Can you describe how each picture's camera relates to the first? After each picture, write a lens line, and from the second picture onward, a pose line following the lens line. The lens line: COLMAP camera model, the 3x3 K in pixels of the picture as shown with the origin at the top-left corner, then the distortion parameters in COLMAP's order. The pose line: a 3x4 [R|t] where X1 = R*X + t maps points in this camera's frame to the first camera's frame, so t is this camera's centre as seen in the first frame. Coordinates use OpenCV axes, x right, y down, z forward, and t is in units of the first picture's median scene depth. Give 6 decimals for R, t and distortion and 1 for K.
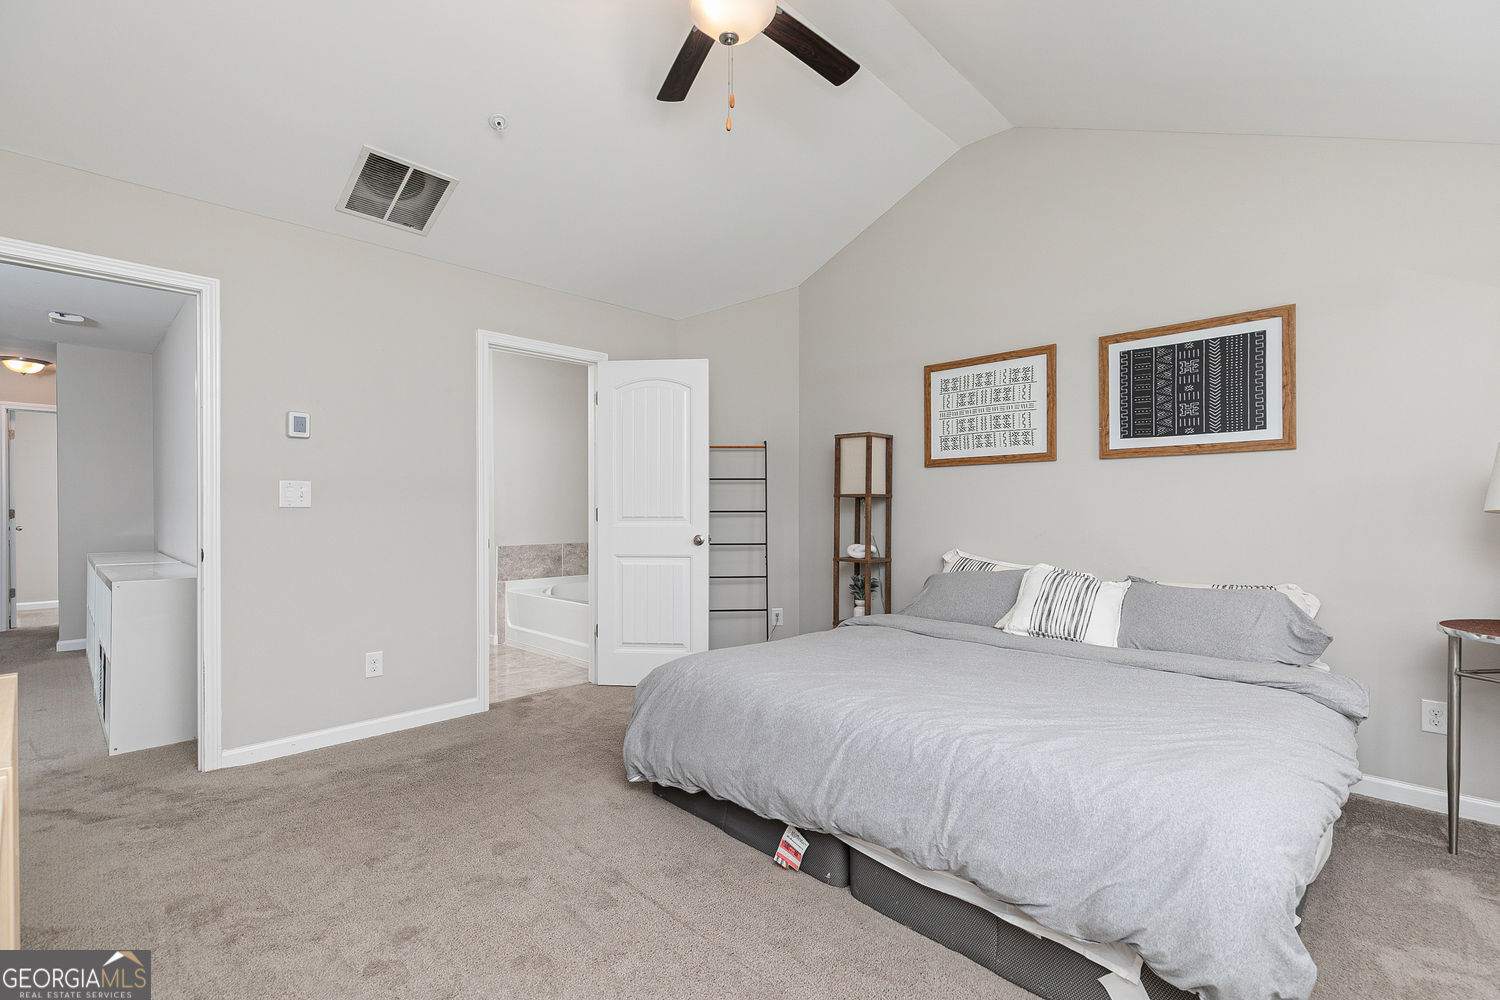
lens RADIAL K [[666.9, 0, 752.5], [0, 666.9, 505.4], [0, 0, 1]] dist [-0.001261, -0.000278]
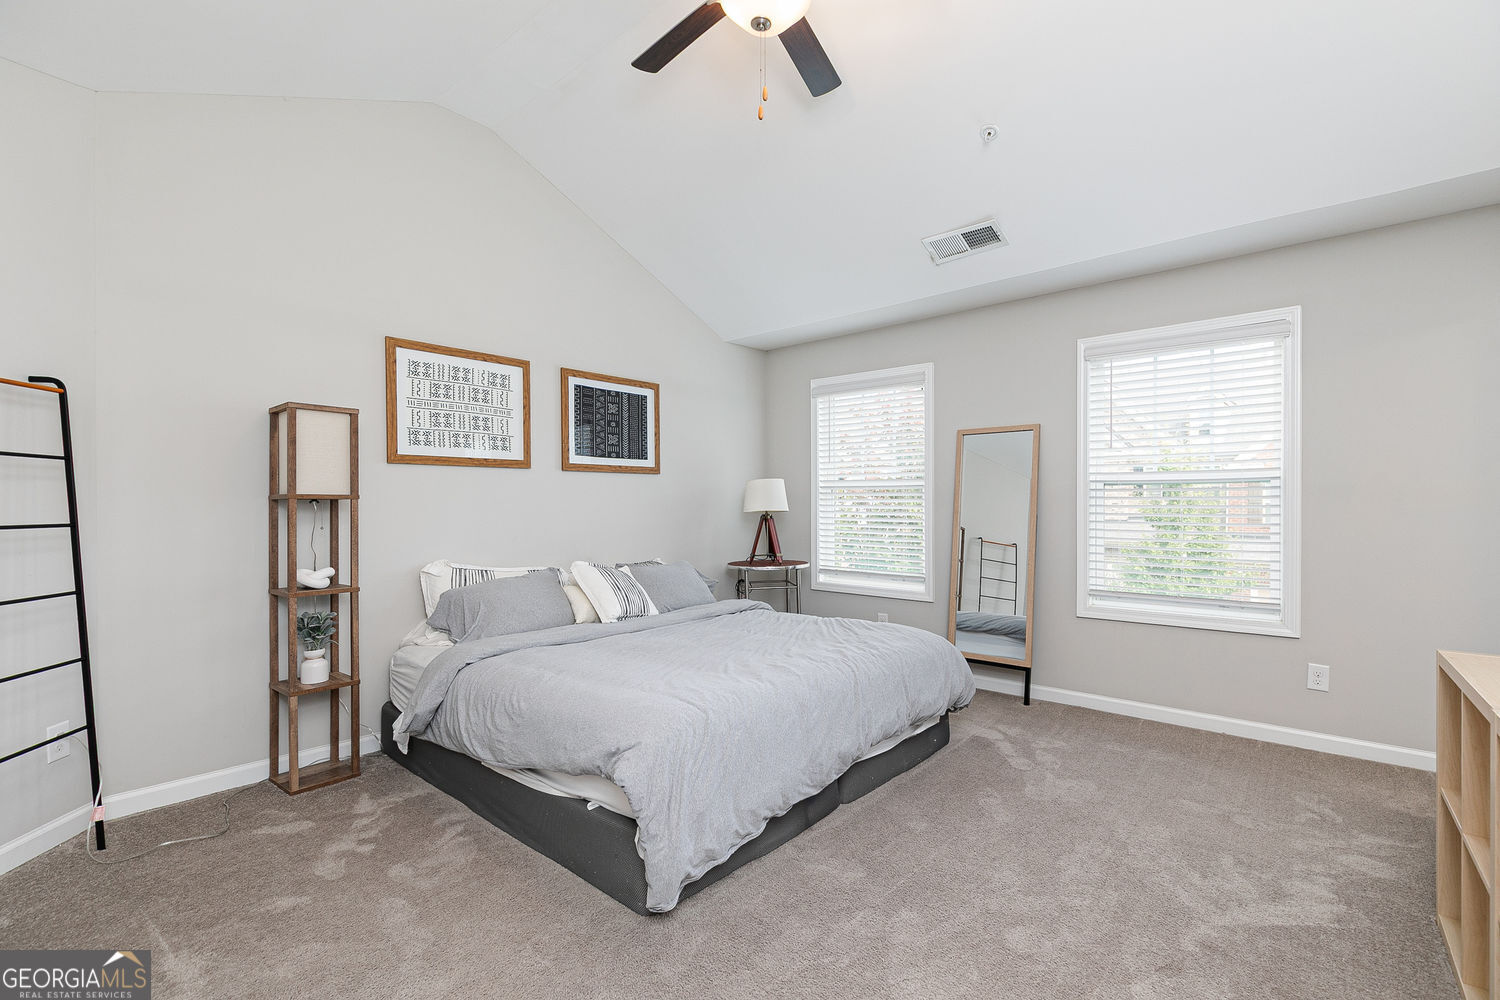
lens RADIAL K [[666.9, 0, 752.5], [0, 666.9, 505.4], [0, 0, 1]] dist [-0.001261, -0.000278]
pose [[-0.056973, 0.000694, 0.998375, -0.635600], [-0.000522, 1.000000, -0.000724, -0.006380], [-0.998376, -0.000562, -0.056973, 0.683110]]
